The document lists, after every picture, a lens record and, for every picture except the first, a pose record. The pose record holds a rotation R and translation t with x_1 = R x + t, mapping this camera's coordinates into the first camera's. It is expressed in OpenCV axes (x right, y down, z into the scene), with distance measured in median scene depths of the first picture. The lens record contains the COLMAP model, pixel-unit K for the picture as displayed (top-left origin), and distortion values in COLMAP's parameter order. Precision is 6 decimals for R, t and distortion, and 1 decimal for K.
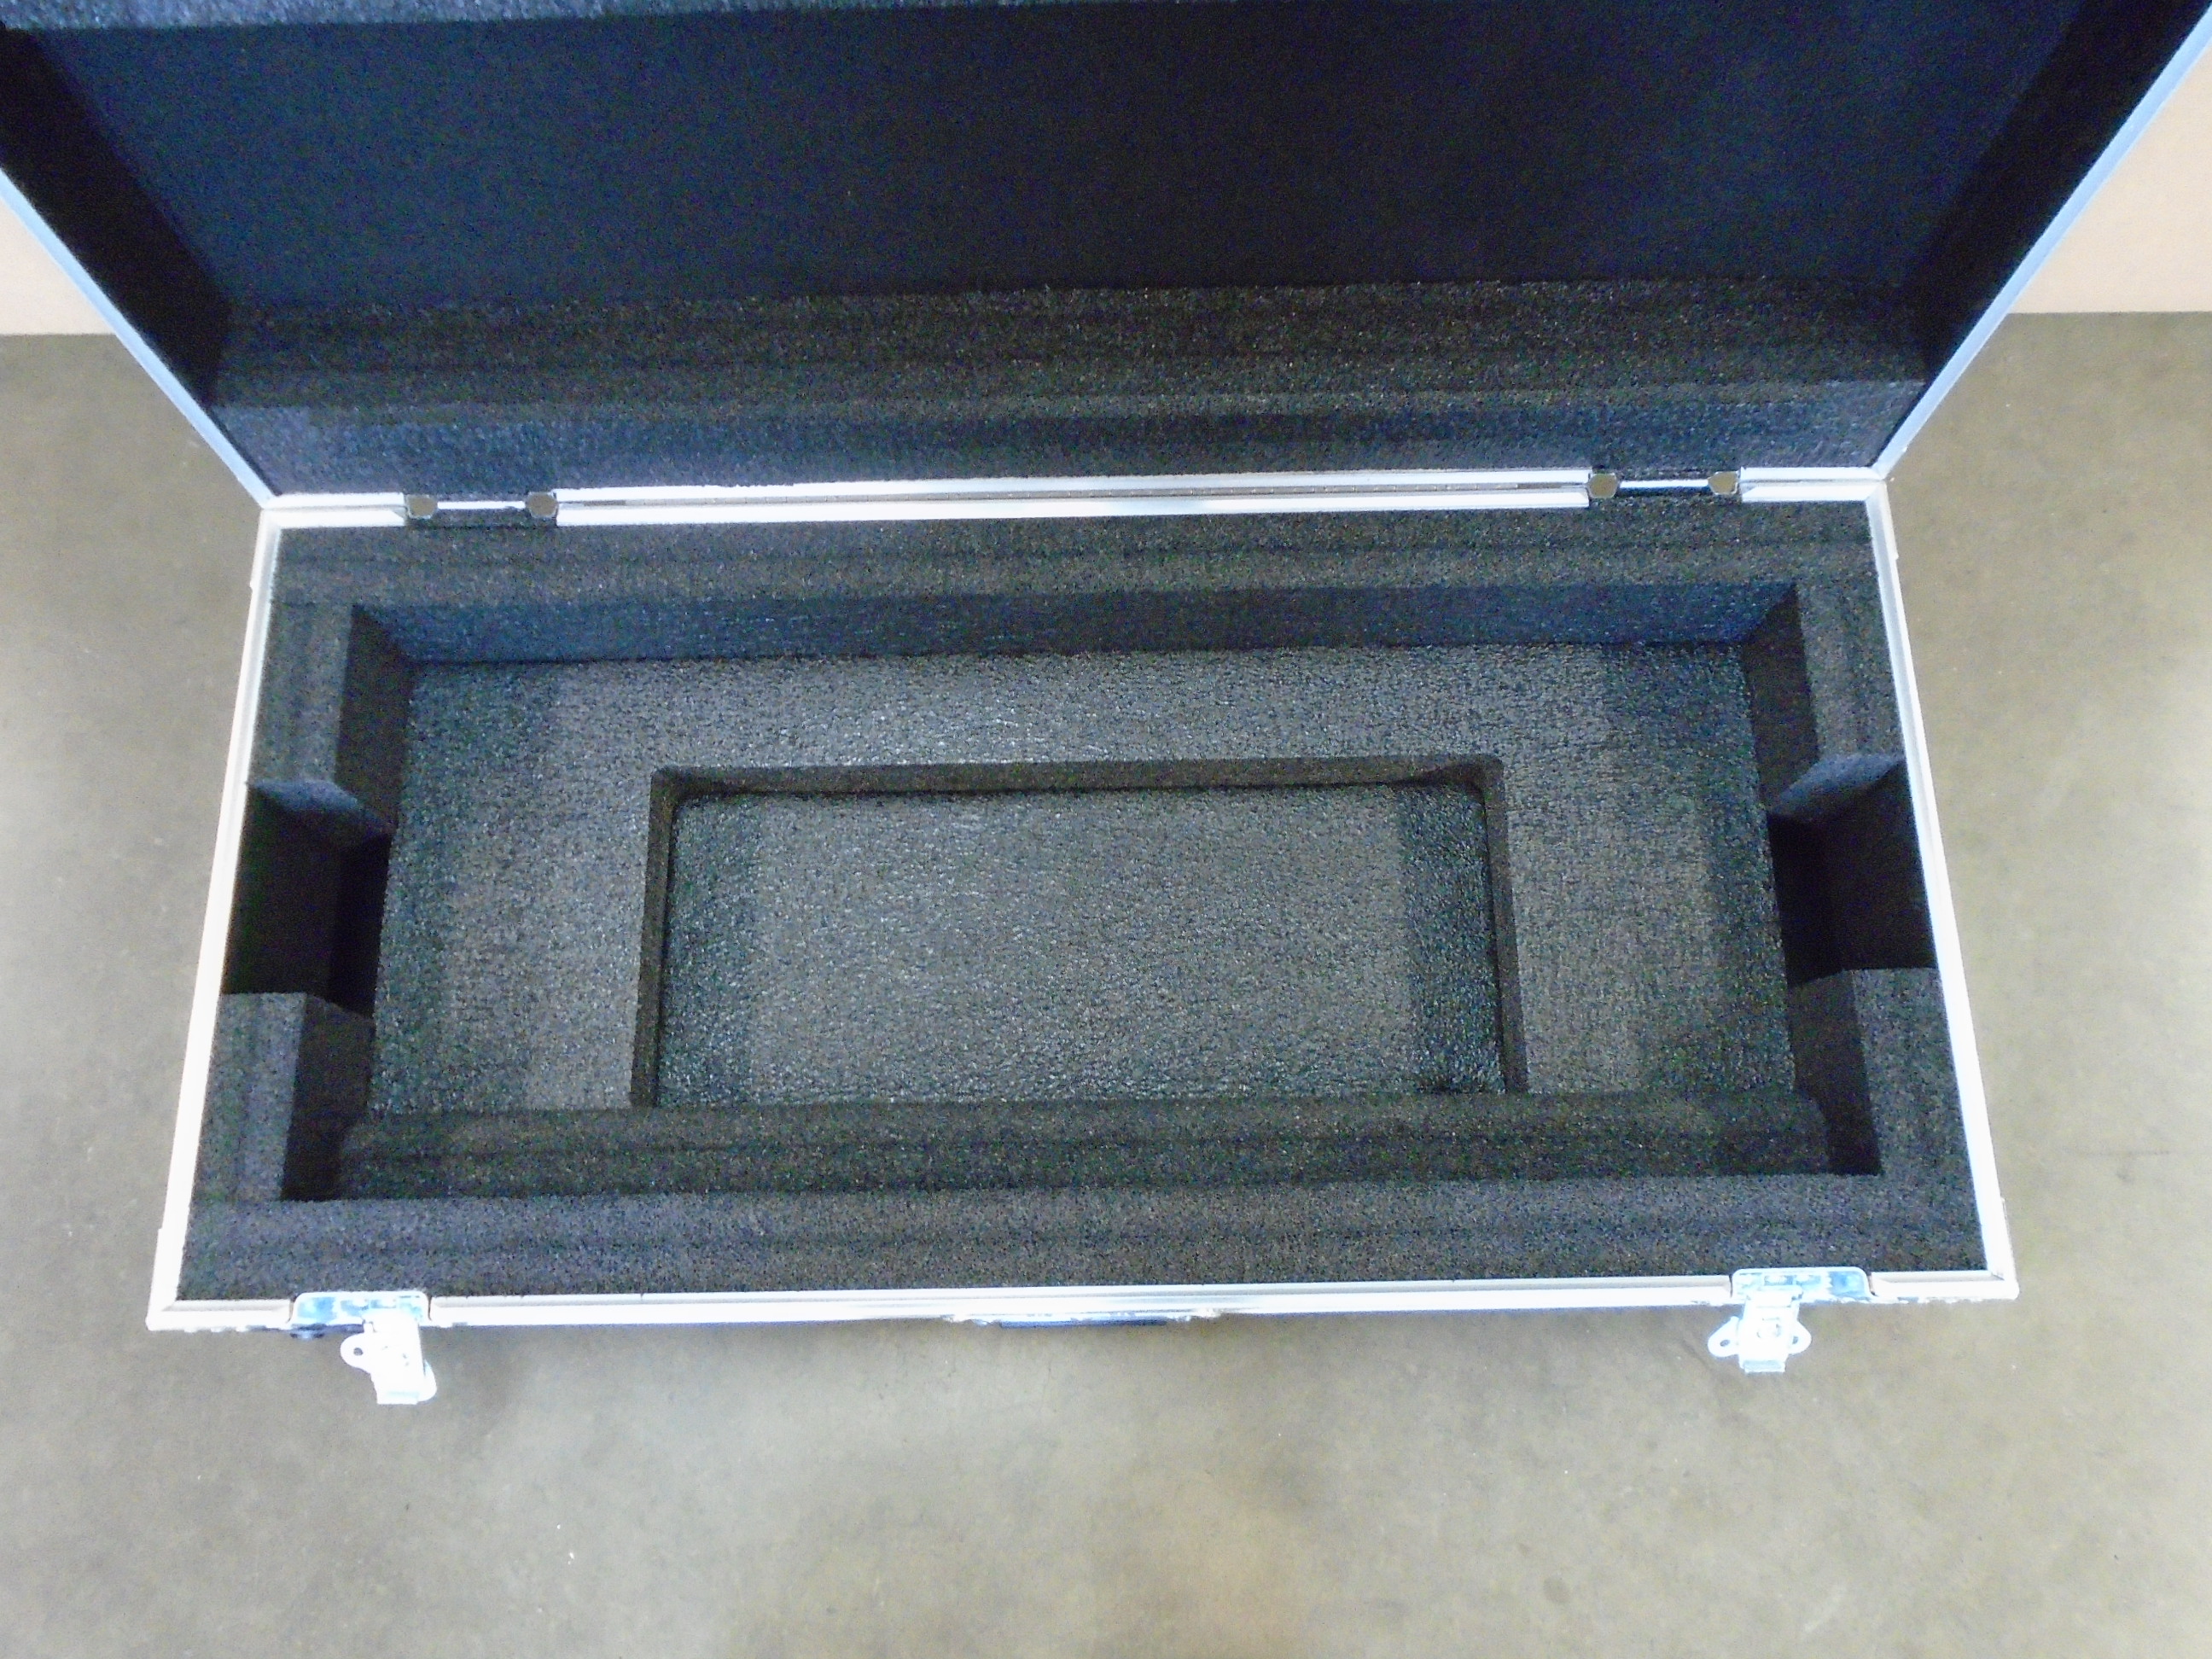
lens RADIAL K [[1708.1, 0, 1092.5], [0, 1708.1, 810.8], [0, 0, 1]] dist [-0.016099, 0.008785]
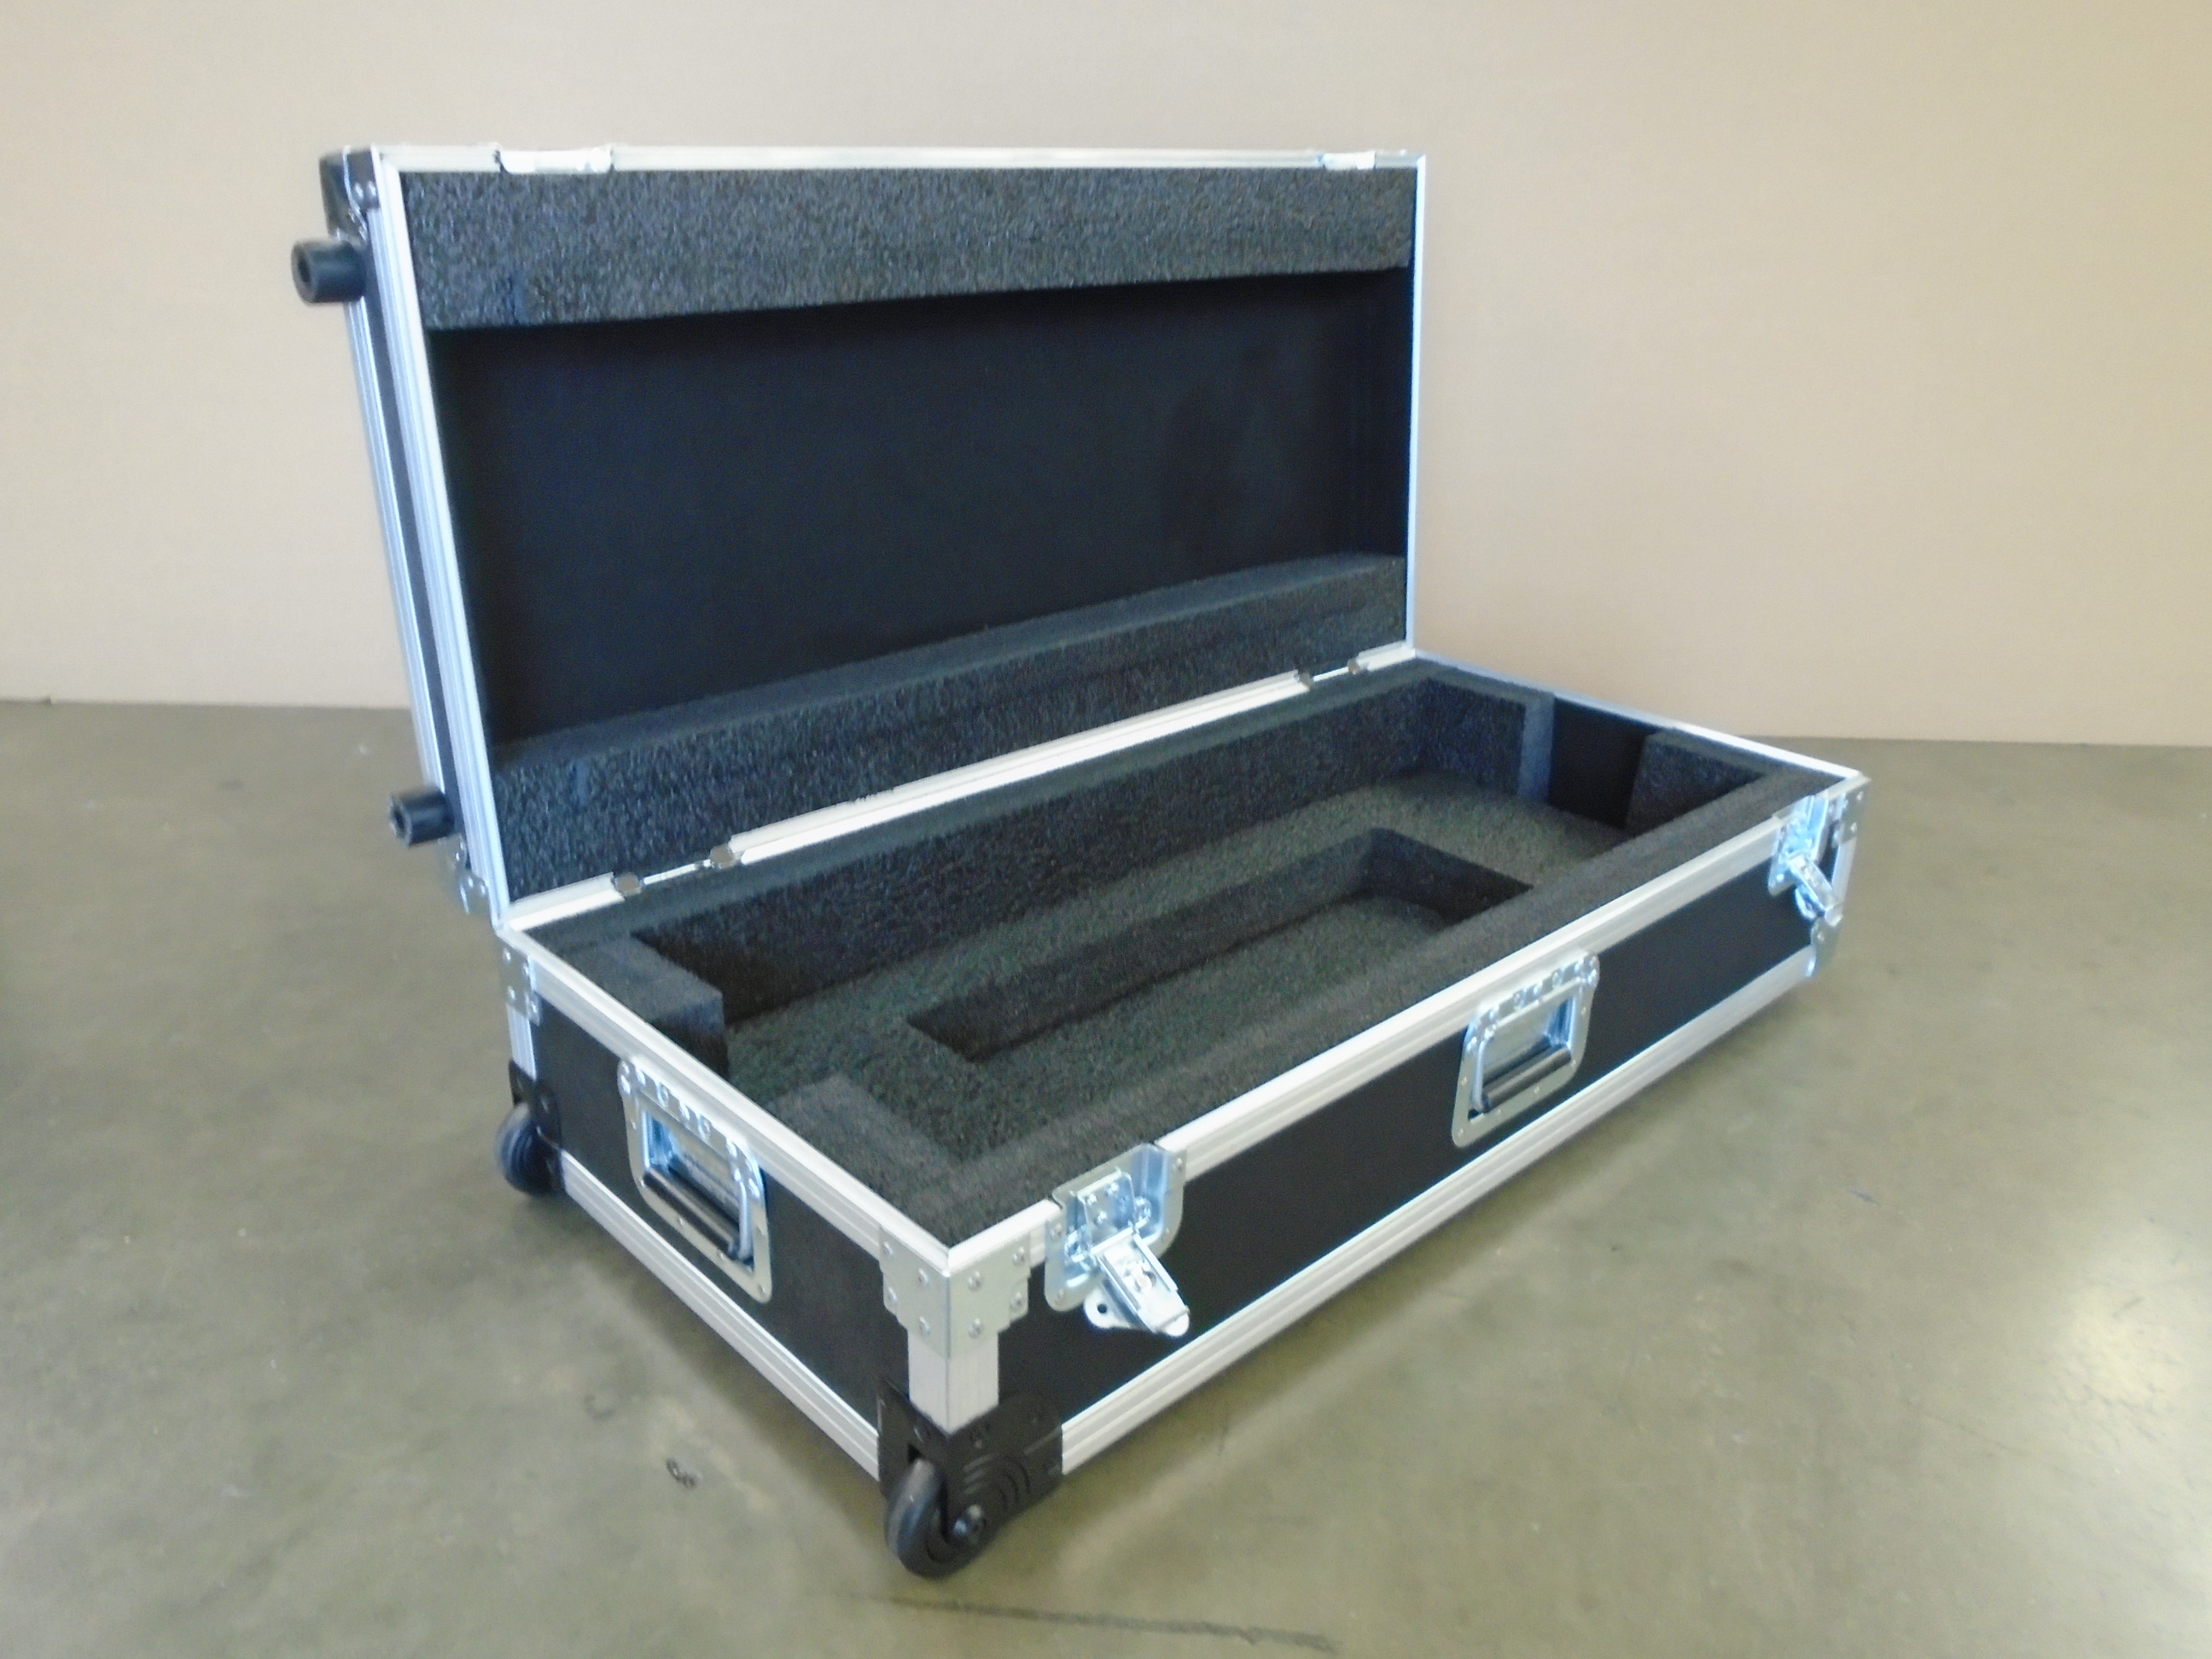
lens RADIAL K [[1708.1, 0, 1089.2], [0, 1708.1, 825.7], [0, 0, 1]] dist [-0.016099, 0.008785]
pose [[0.740640, -0.231914, 0.630610, -0.891532], [0.633656, 0.553220, -0.540765, 0.619944], [-0.223455, 0.800102, 0.556691, 0.268780]]
